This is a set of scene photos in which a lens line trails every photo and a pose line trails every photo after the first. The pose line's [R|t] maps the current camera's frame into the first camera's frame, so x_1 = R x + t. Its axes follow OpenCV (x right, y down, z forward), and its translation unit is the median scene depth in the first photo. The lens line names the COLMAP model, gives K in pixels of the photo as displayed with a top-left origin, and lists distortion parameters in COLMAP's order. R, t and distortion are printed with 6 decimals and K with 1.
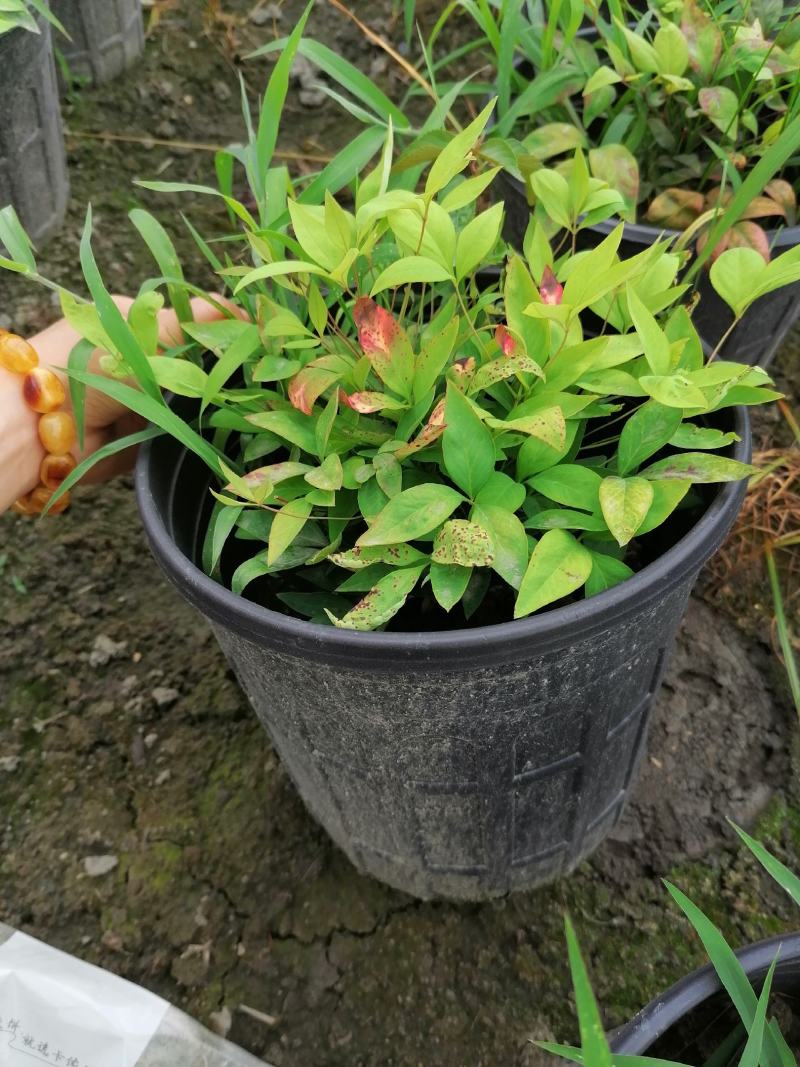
lens RADIAL K [[817.7, 0, 400.0], [0, 817.7, 533.5], [0, 0, 1]] dist [0.061758, -0.071633]
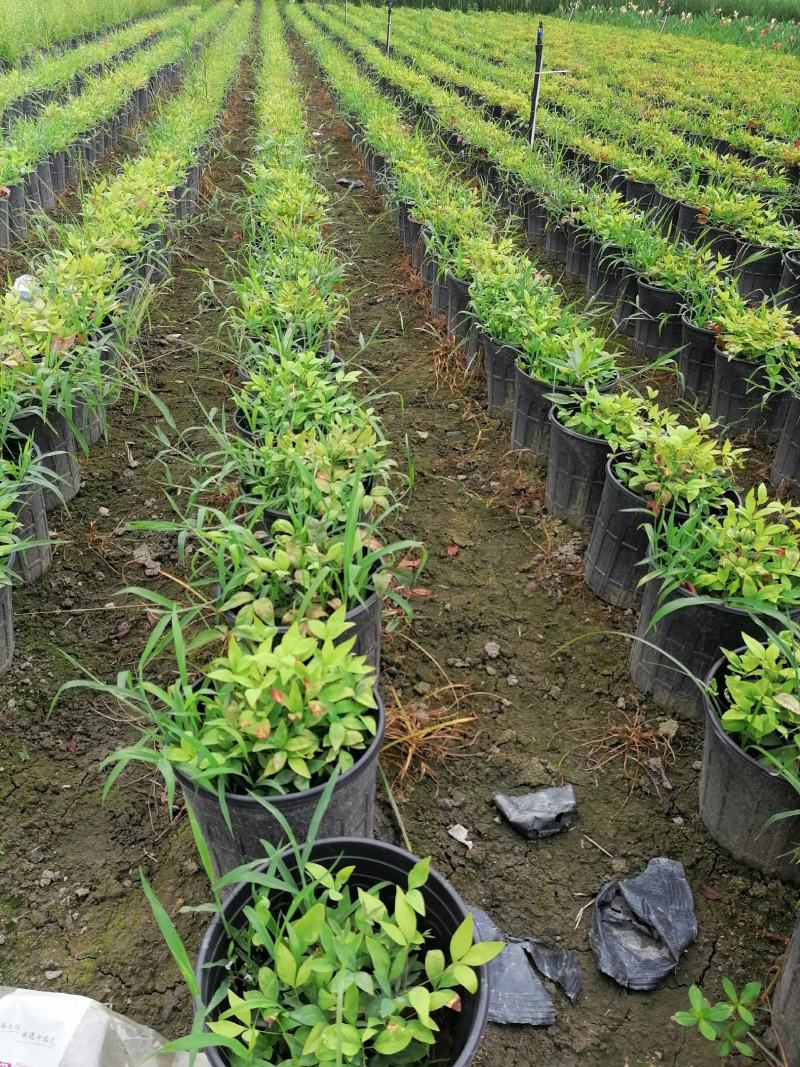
lens RADIAL K [[817.7, 0, 400.0], [0, 817.7, 533.5], [0, 0, 1]] dist [0.061758, -0.071633]
pose [[0.977421, -0.144292, 0.154360, 0.258263], [0.195381, 0.895350, -0.400218, 0.361648], [-0.080458, 0.421341, 0.903326, -1.142527]]
